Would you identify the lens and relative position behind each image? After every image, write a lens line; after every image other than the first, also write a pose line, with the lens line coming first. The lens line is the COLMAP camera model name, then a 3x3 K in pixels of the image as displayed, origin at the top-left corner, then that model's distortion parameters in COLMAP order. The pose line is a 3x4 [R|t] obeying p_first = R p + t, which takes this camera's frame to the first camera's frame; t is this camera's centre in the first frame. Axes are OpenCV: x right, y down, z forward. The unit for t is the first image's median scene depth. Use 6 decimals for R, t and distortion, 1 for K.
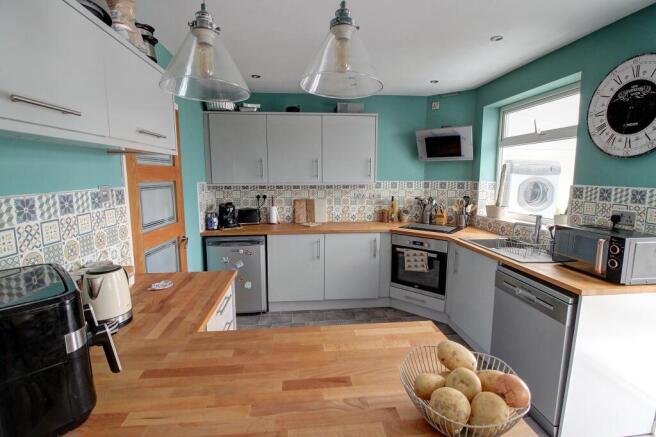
lens RADIAL K [[304.8, 0, 326.1], [0, 304.8, 215.5], [0, 0, 1]] dist [0.002670, -0.013227]
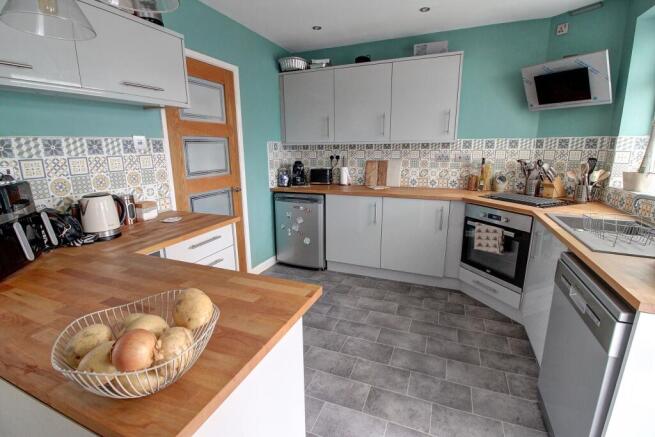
lens RADIAL K [[304.4, 0, 325.6], [0, 304.4, 215.5], [0, 0, 1]] dist [0.002670, -0.013227]
pose [[0.883144, 0.096202, -0.459132, 0.263969], [-0.052910, 0.992928, 0.106275, 0.026363], [0.466109, -0.069564, 0.881988, 0.111012]]
